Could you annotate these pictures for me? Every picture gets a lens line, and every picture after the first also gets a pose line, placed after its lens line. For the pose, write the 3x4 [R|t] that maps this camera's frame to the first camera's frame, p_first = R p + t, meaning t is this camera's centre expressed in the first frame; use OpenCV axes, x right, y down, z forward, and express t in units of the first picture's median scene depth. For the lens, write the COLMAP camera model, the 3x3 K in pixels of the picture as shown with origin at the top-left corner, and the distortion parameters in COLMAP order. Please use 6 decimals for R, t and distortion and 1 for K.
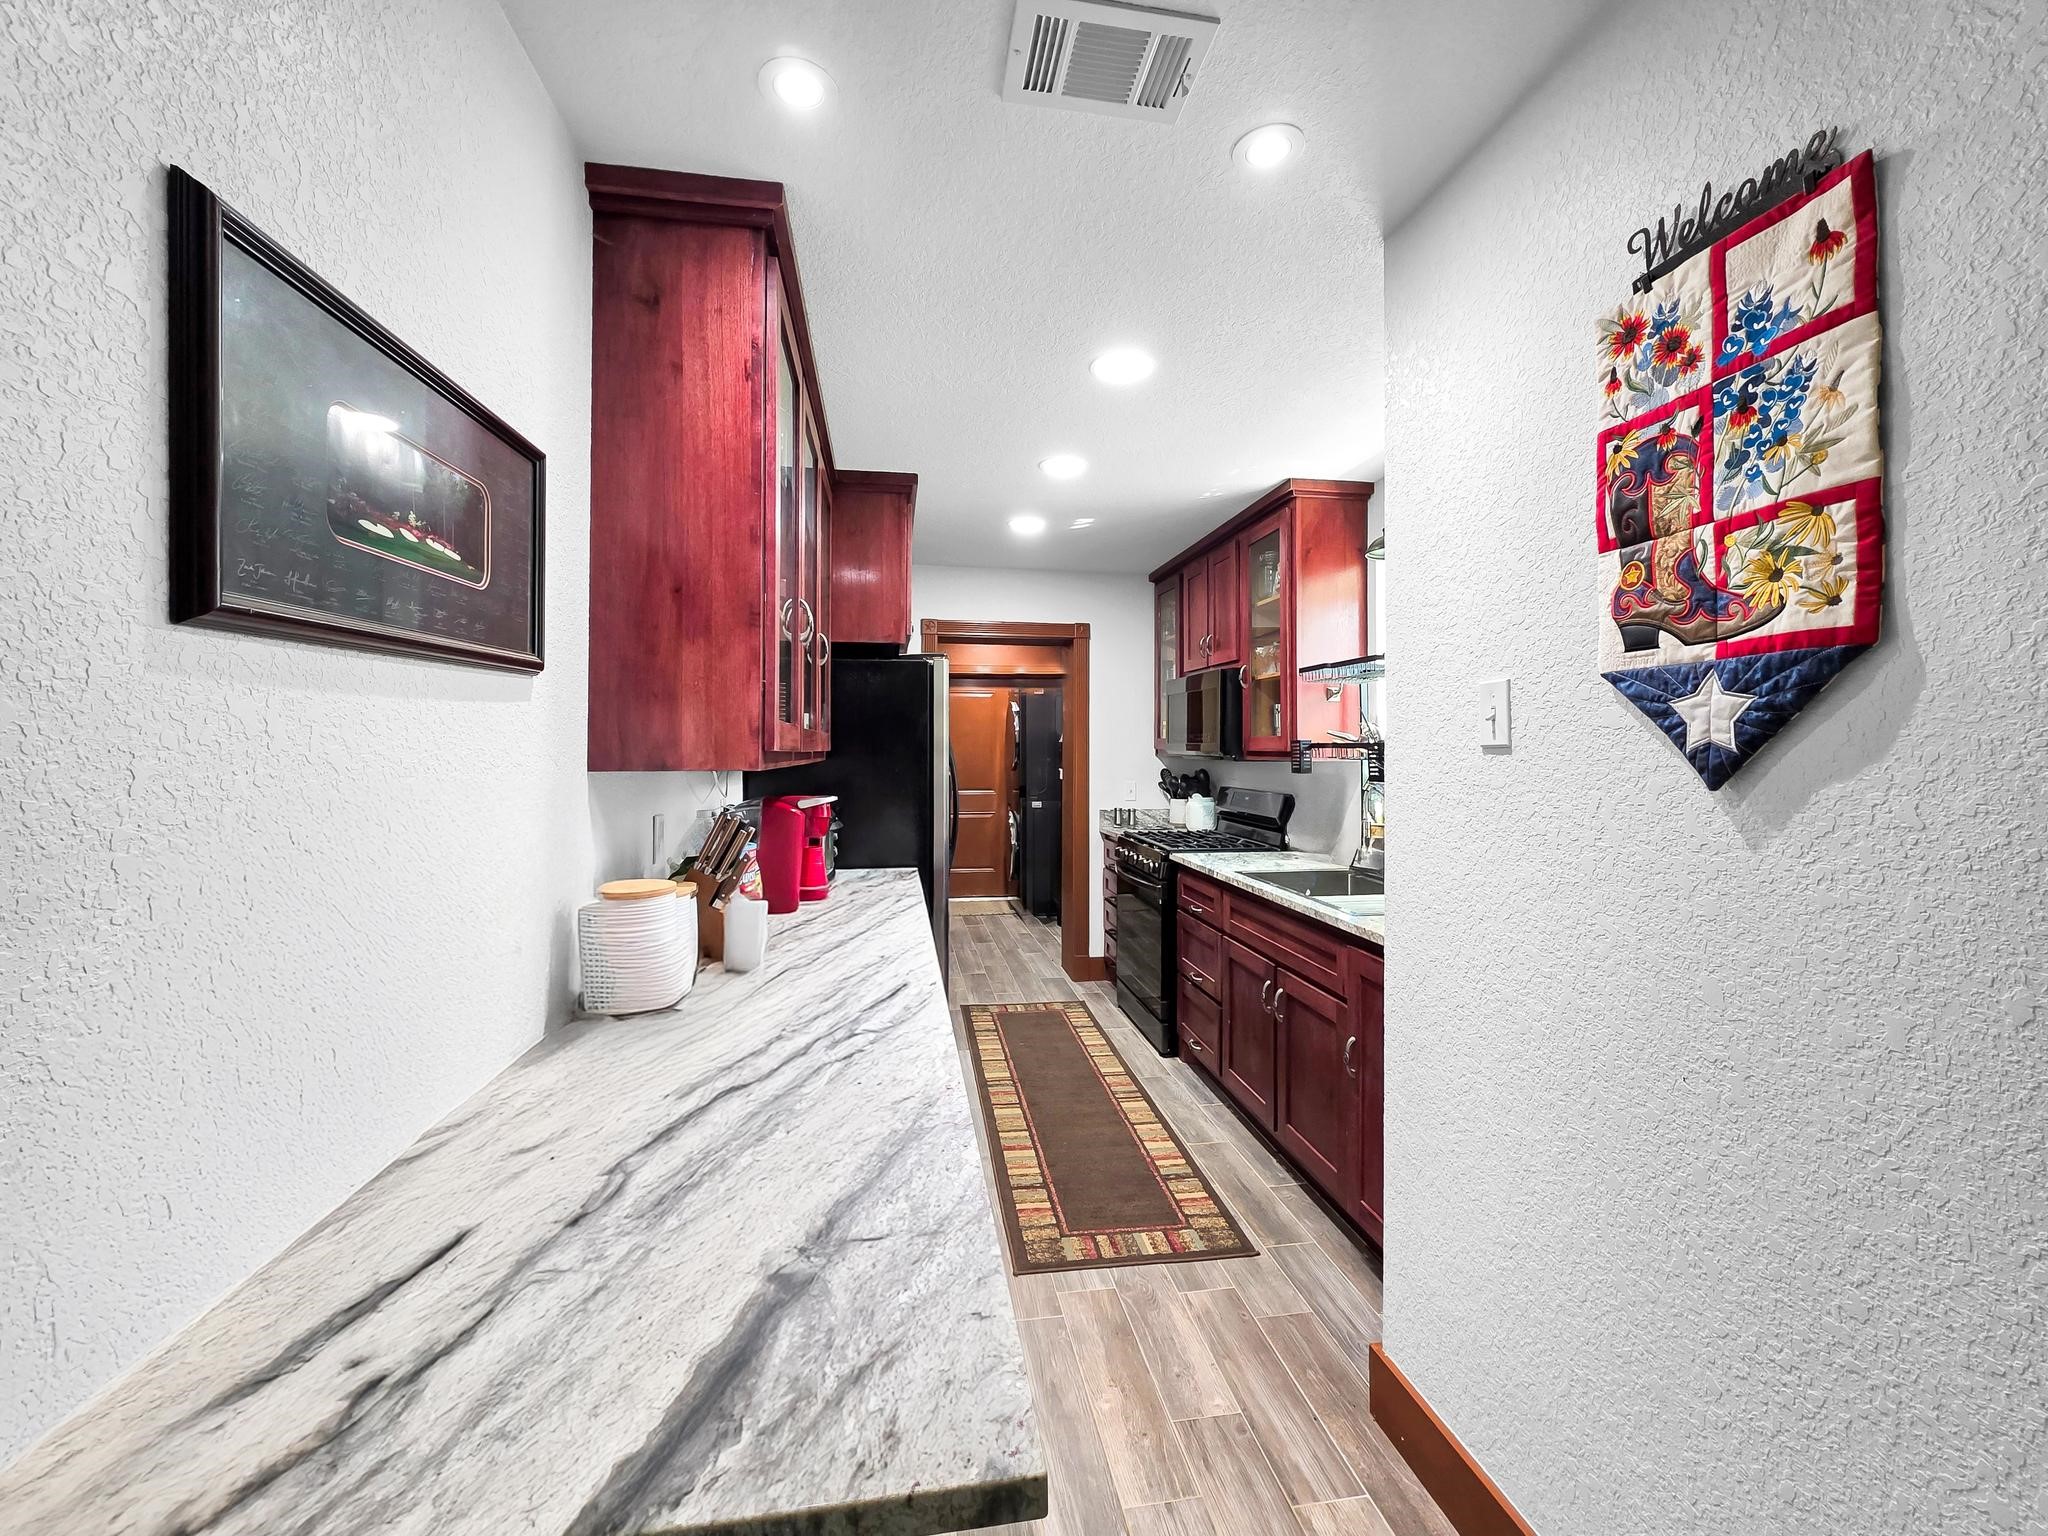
lens RADIAL K [[827.3, 0, 1032.2], [0, 827.3, 750.5], [0, 0, 1]] dist [0.000535, 0.001074]
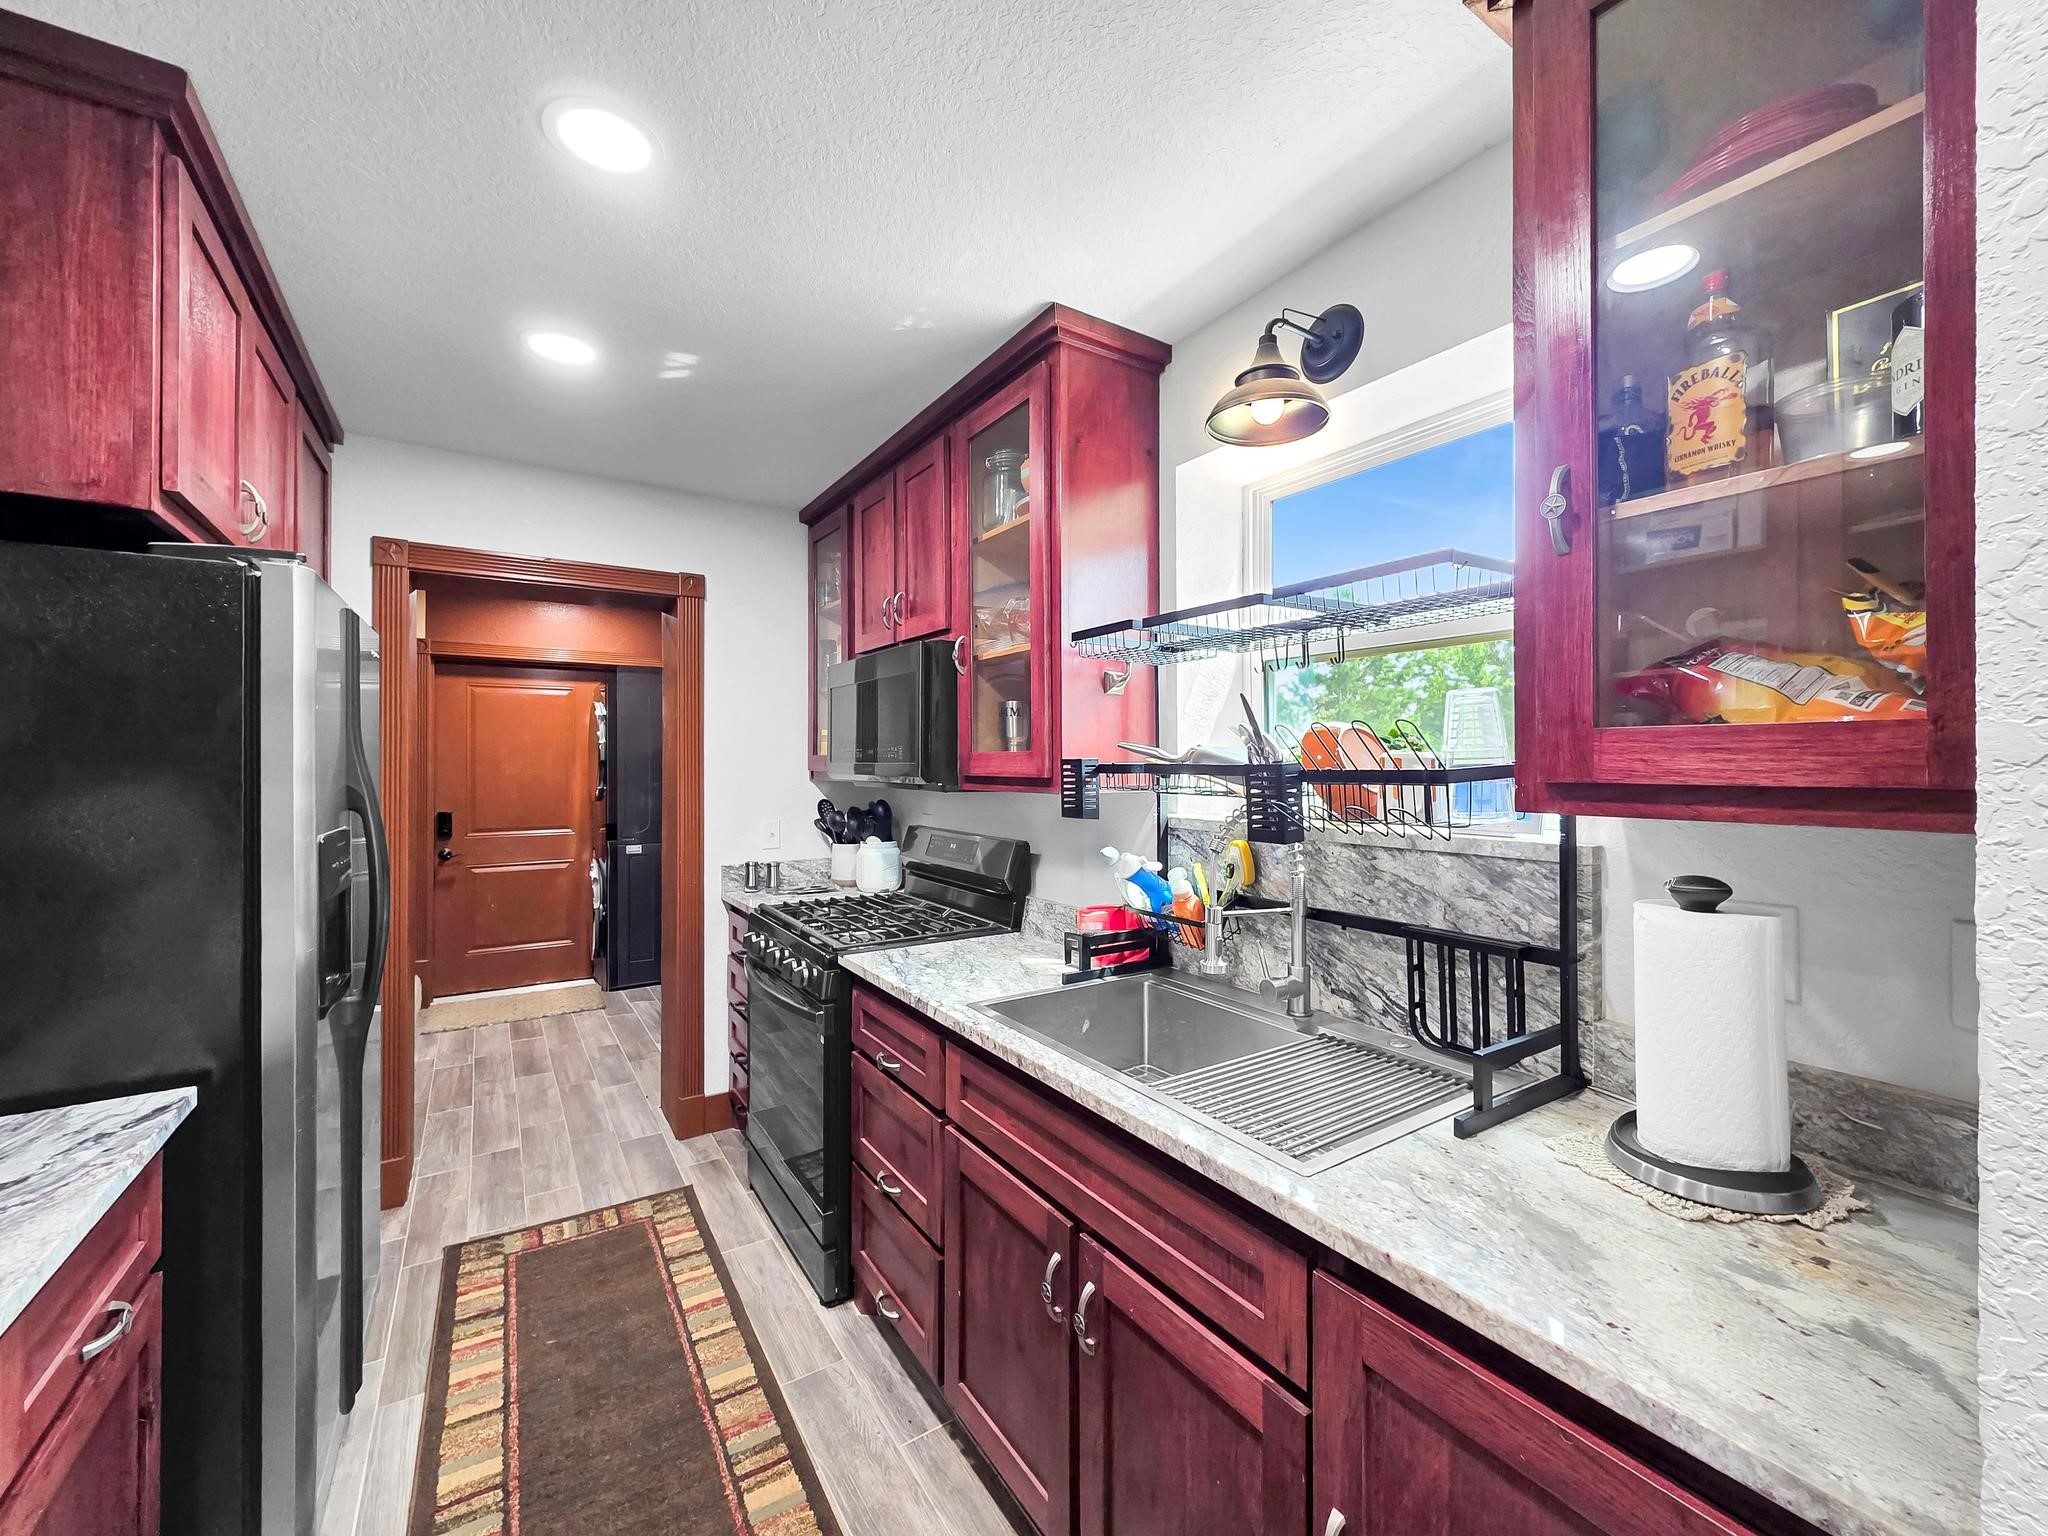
lens RADIAL K [[827.3, 0, 1027.7], [0, 827.3, 752.2], [0, 0, 1]] dist [0.000535, 0.001074]
pose [[0.916559, 0.001583, 0.399896, 0.054434], [0.005481, 0.999849, -0.016519, -0.006307], [-0.399861, 0.017332, 0.916412, 0.402843]]
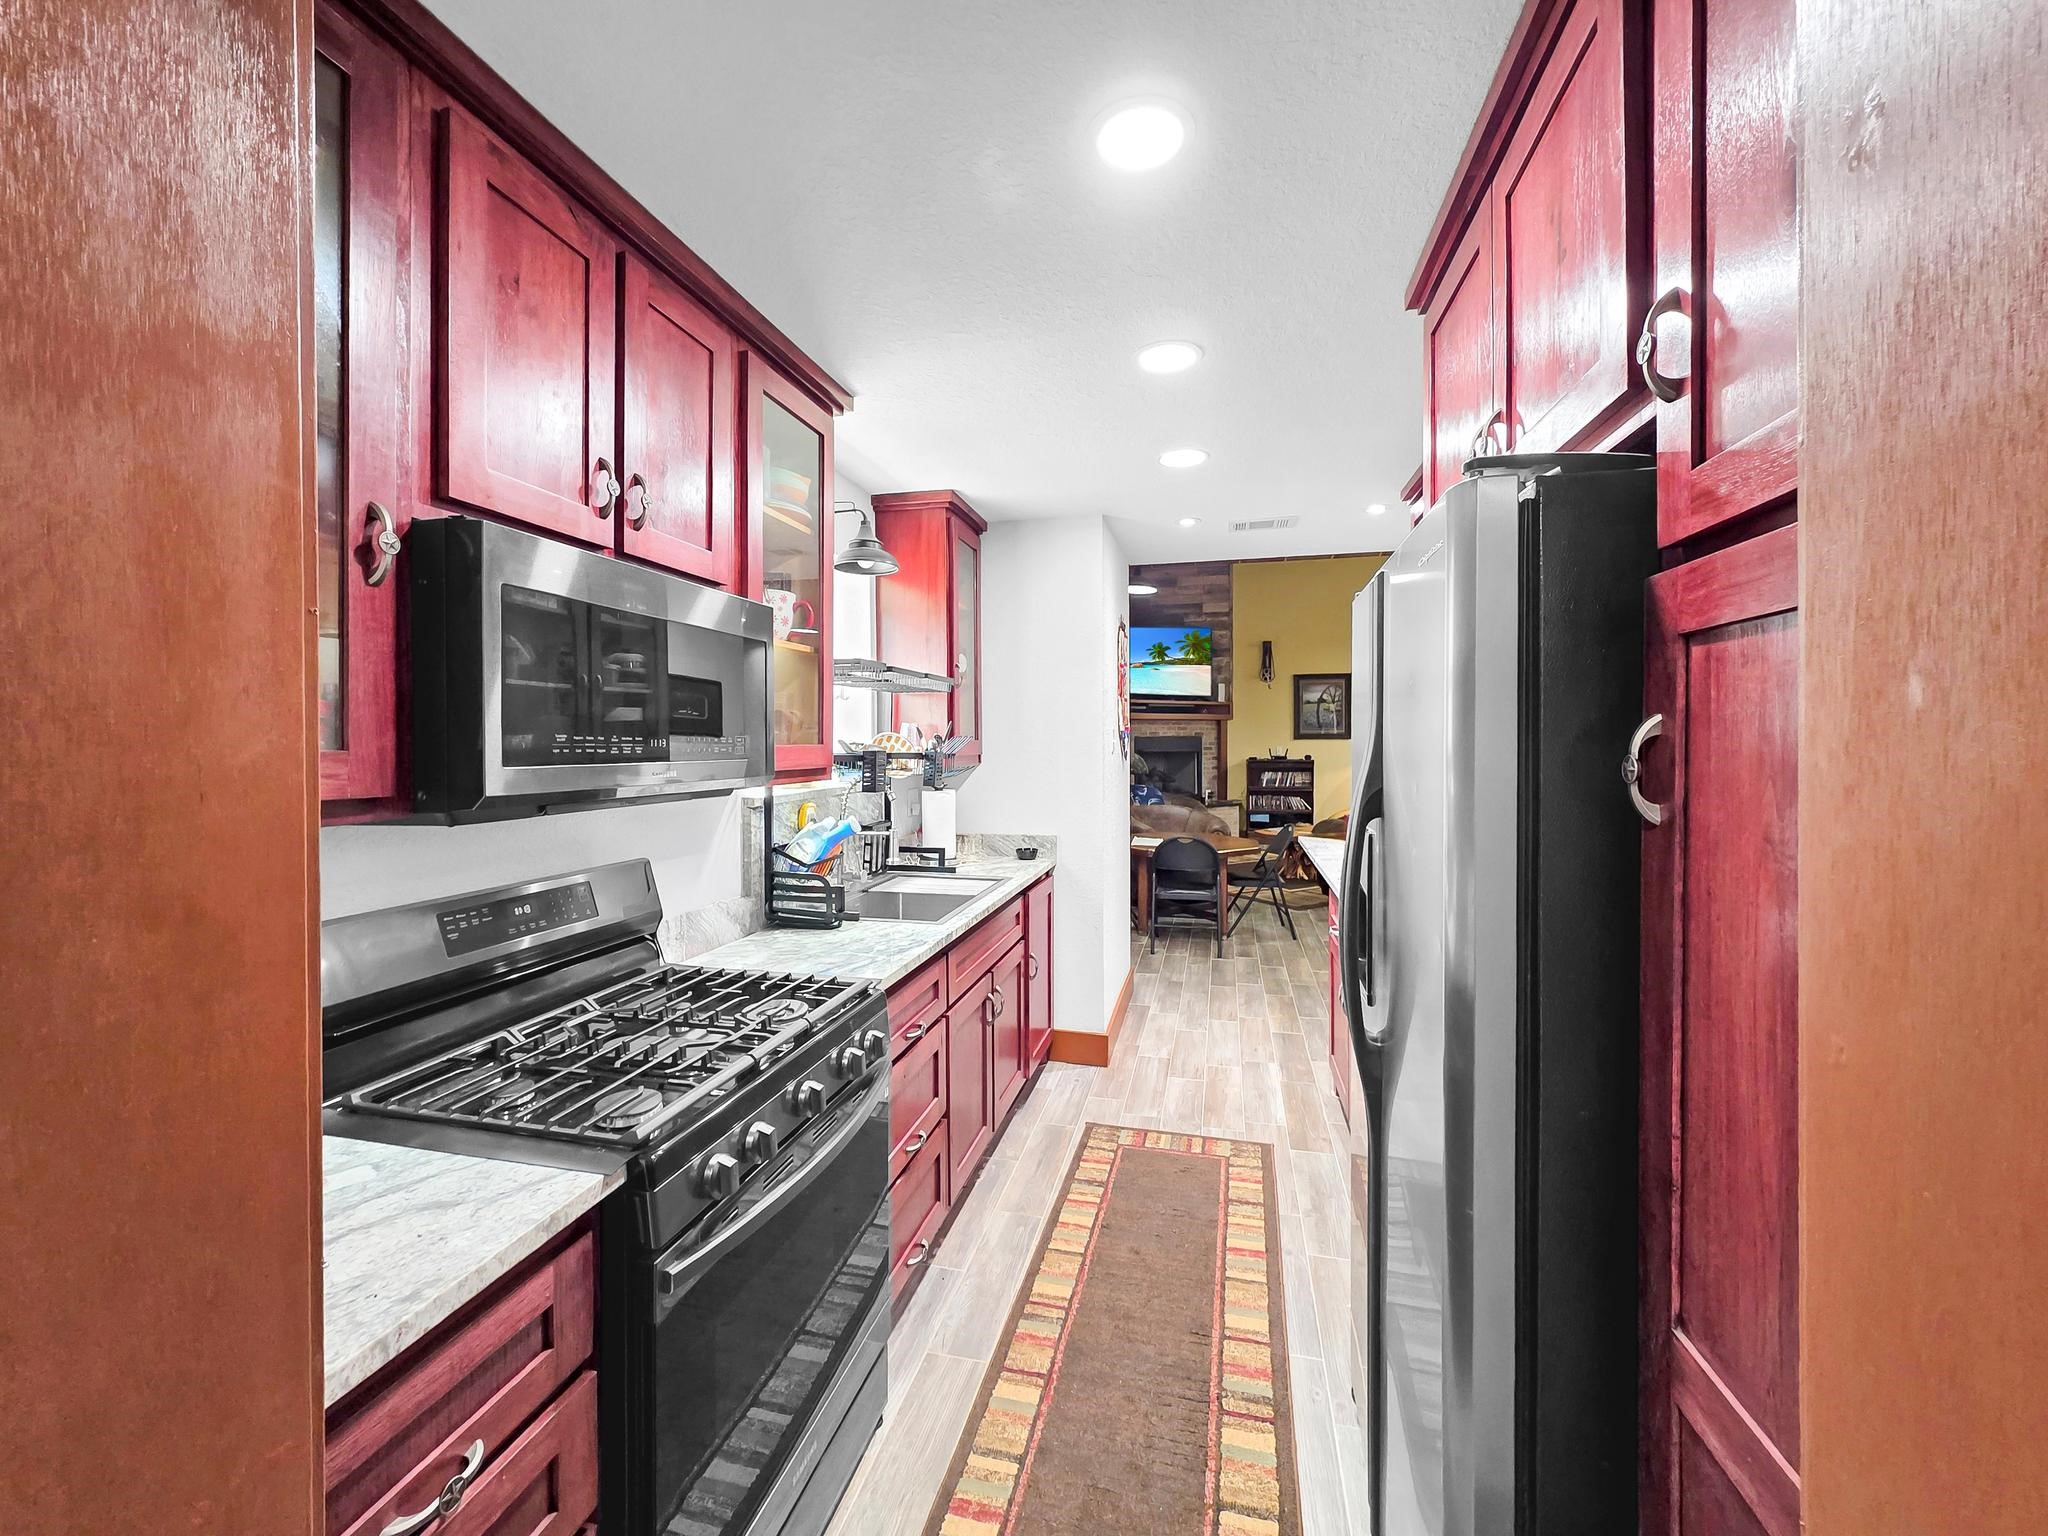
lens RADIAL K [[827.3, 0, 1028.5], [0, 827.3, 751.2], [0, 0, 1]] dist [0.000535, 0.001074]
pose [[-0.920451, -0.008228, 0.390772, -0.101403], [0.000837, 0.999735, 0.023021, -0.023630], [-0.390858, 0.021517, -0.920199, 1.375897]]
